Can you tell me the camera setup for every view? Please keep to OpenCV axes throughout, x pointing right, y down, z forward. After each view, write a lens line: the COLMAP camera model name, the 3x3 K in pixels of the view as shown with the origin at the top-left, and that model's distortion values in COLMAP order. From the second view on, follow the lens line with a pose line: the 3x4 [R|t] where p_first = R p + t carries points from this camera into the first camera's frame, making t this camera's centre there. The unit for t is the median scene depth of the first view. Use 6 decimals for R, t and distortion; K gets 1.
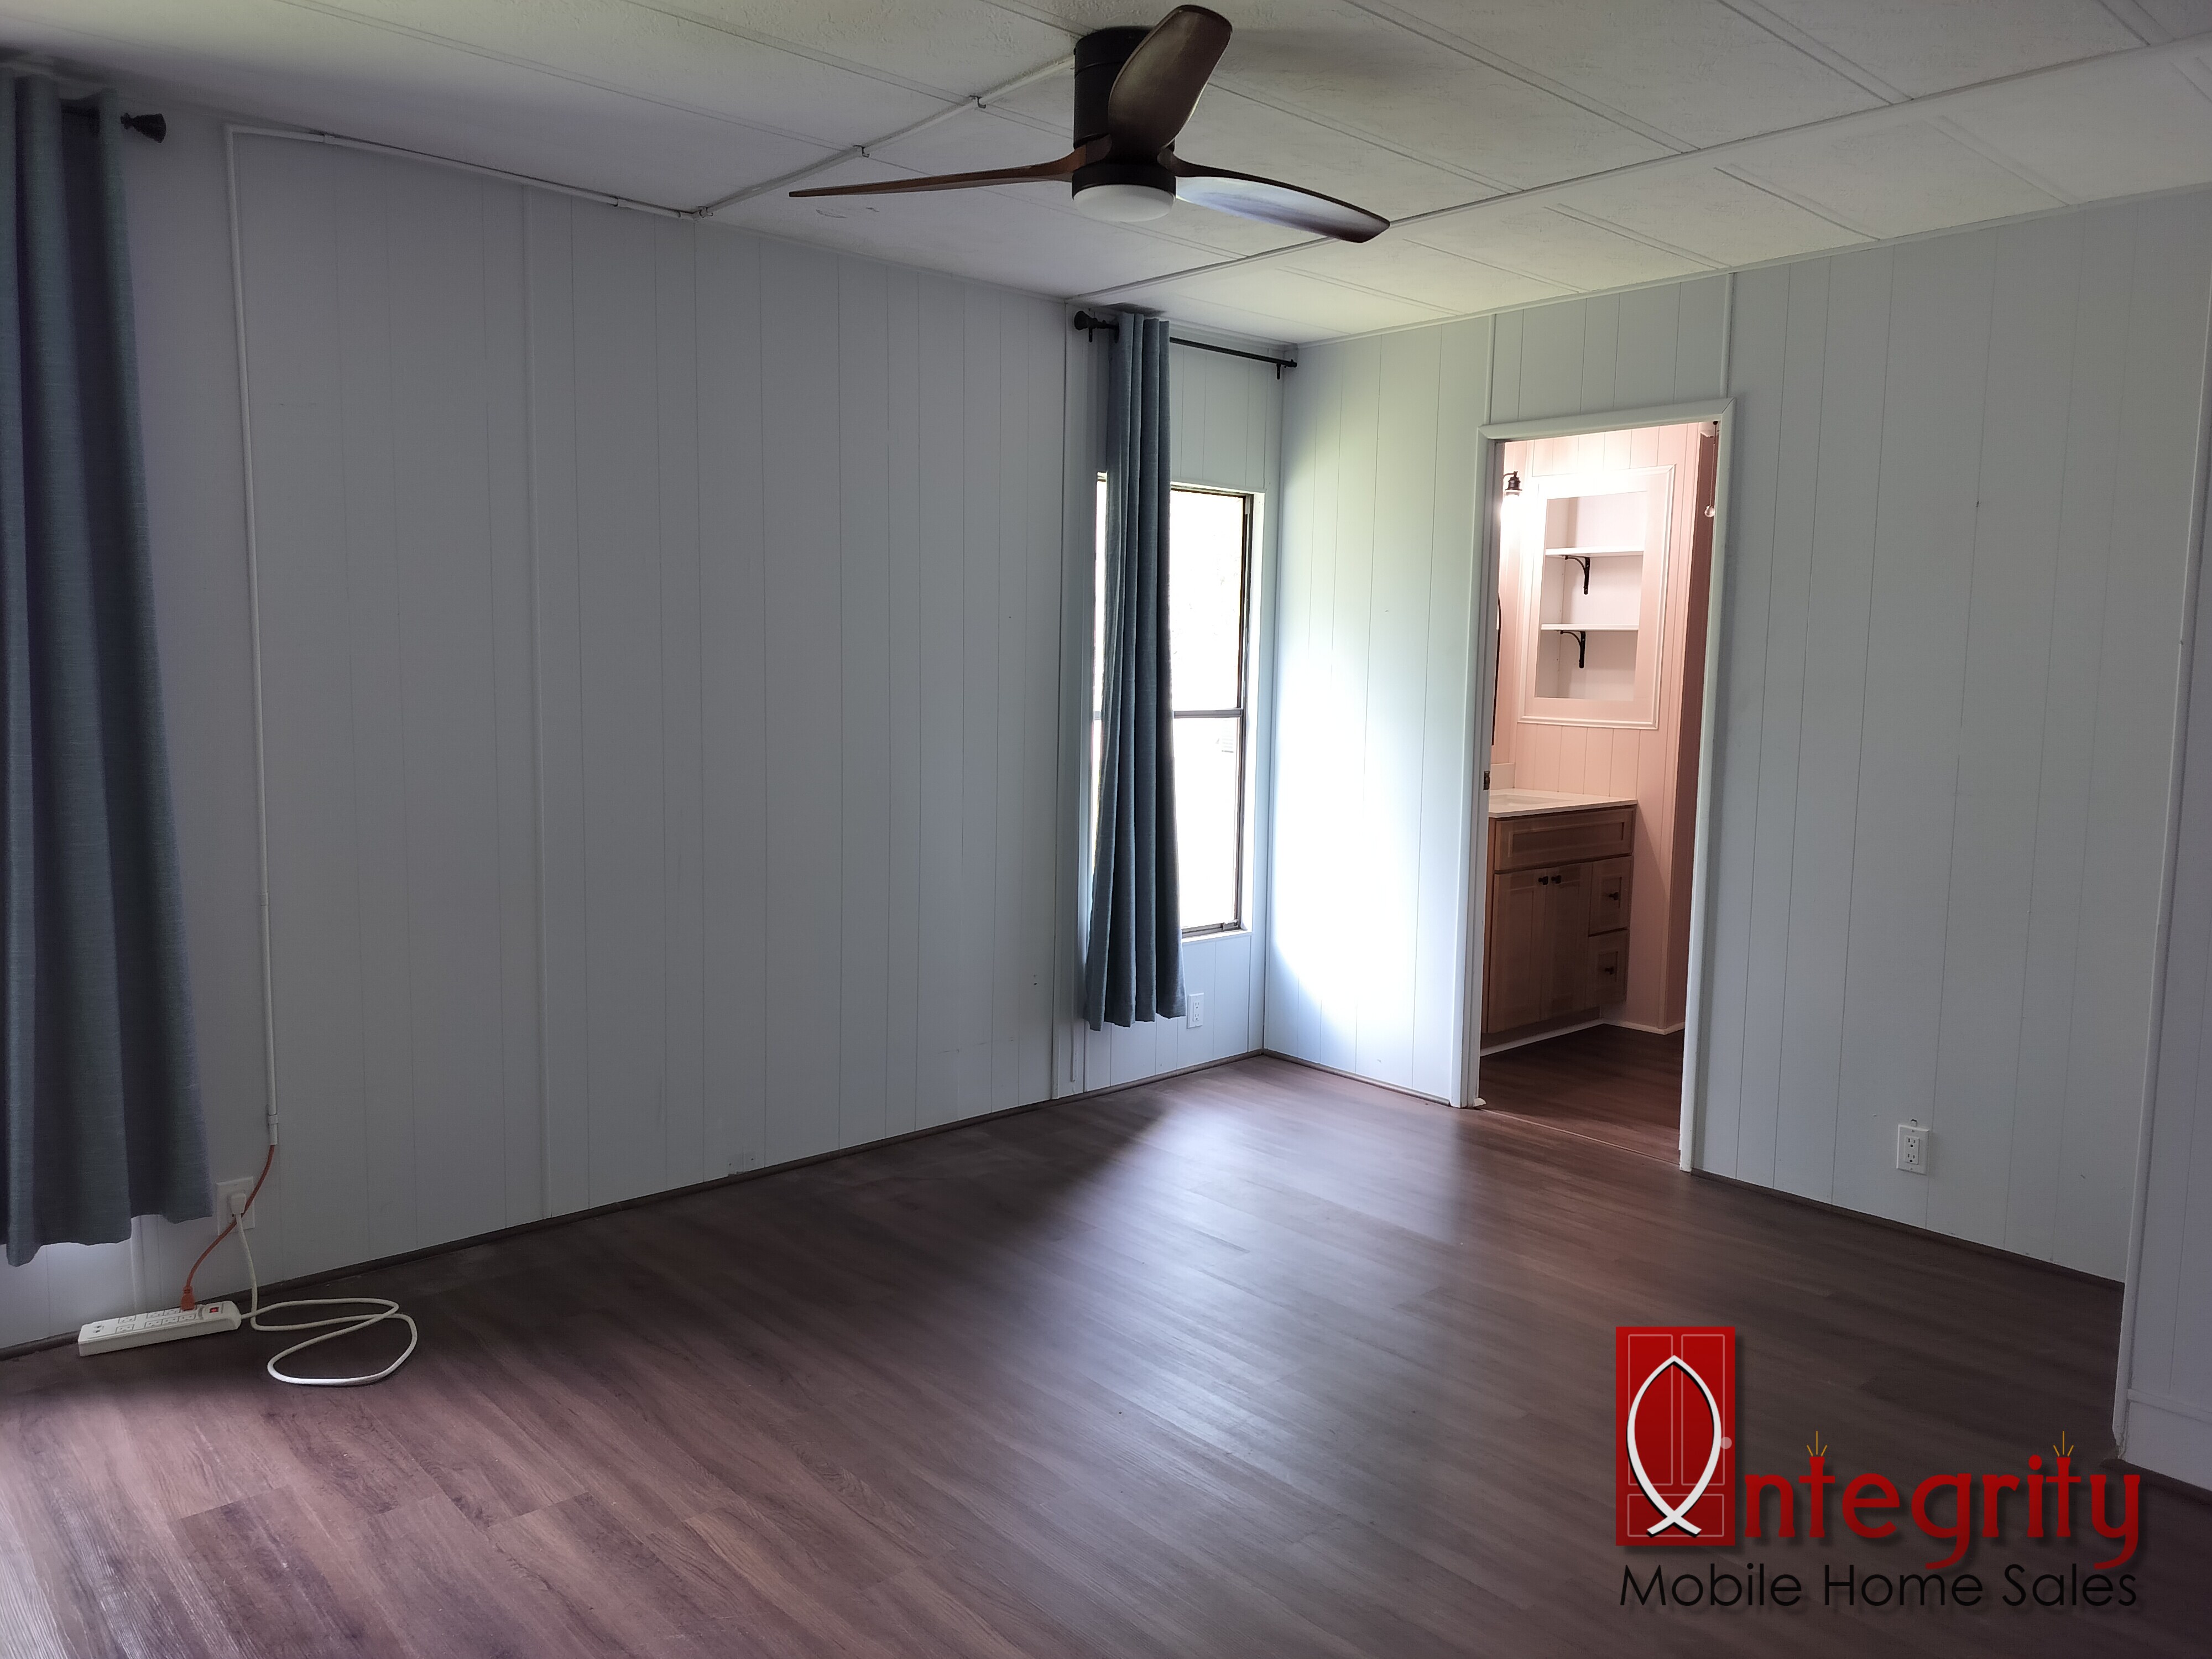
lens RADIAL K [[1548.6, 0, 1114.0], [0, 1548.6, 830.3], [0, 0, 1]] dist [0.071430, -0.088945]
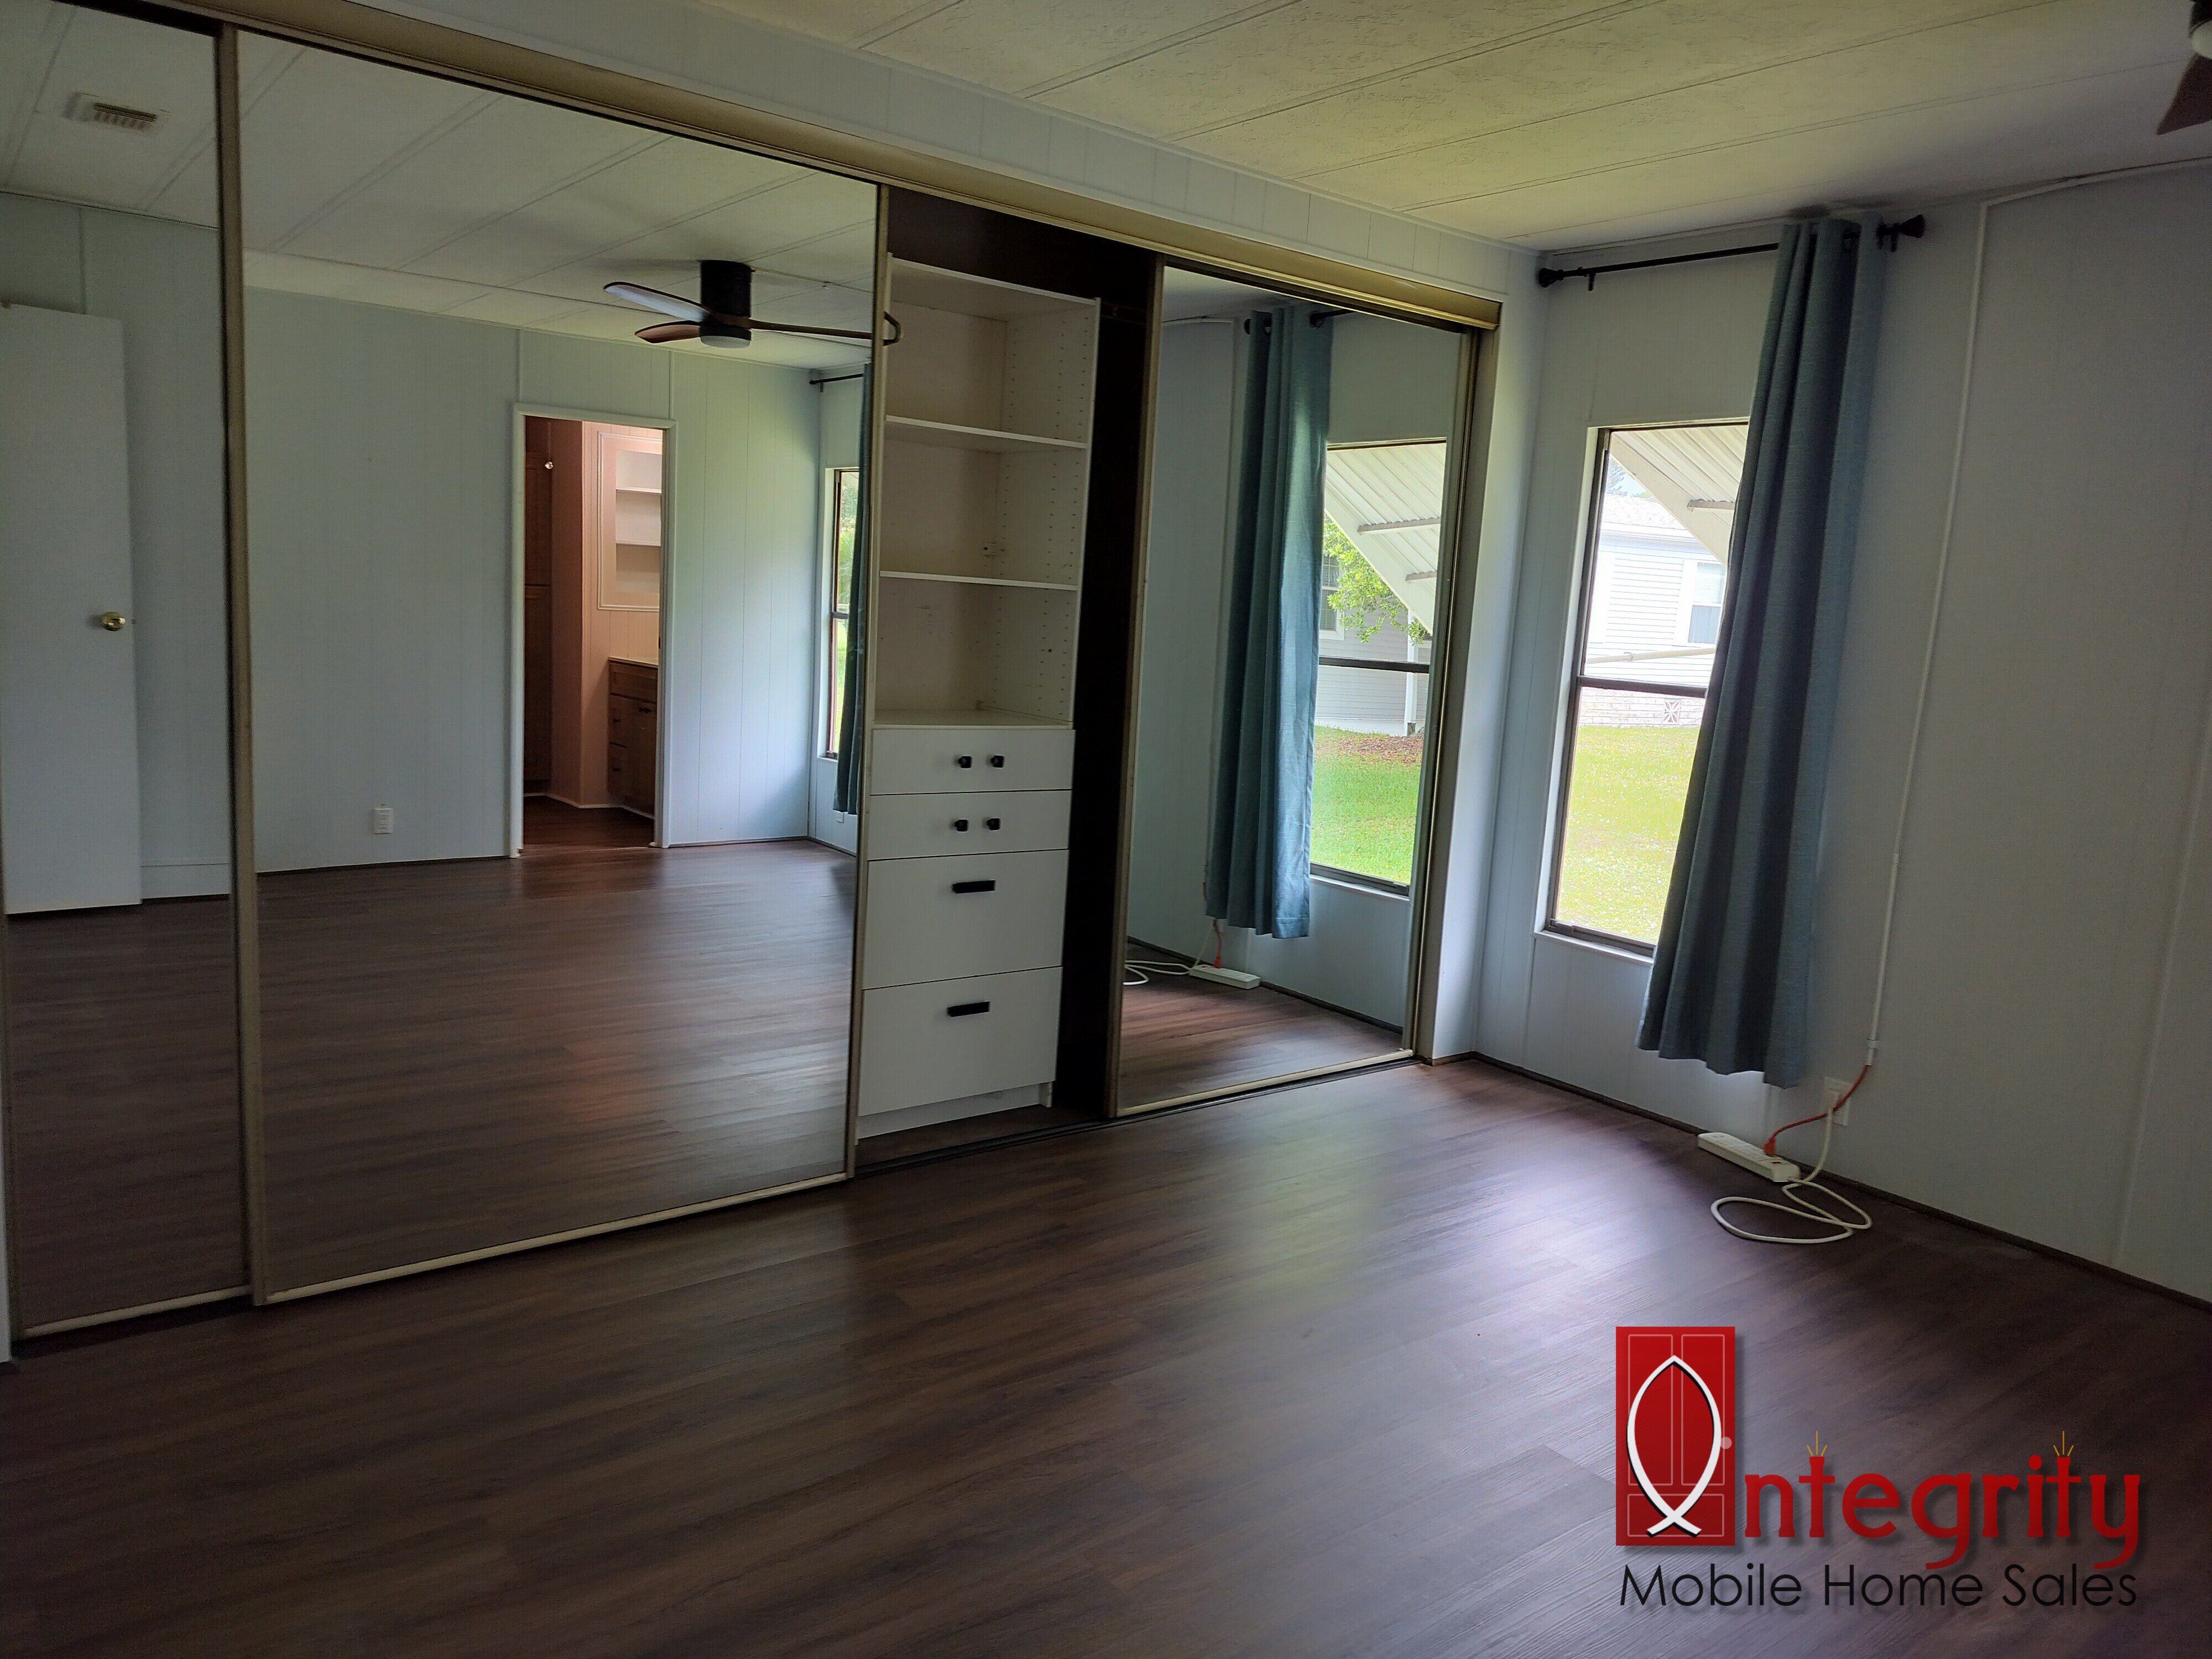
lens RADIAL K [[1549.2, 0, 1106.0], [0, 1549.2, 829.5], [0, 0, 1]] dist [0.145233, -0.195737]
pose [[-0.082920, 0.127124, -0.988415, 0.694312], [-0.181260, 0.973362, 0.140394, -0.035965], [0.979933, 0.190801, -0.057669, 0.492964]]
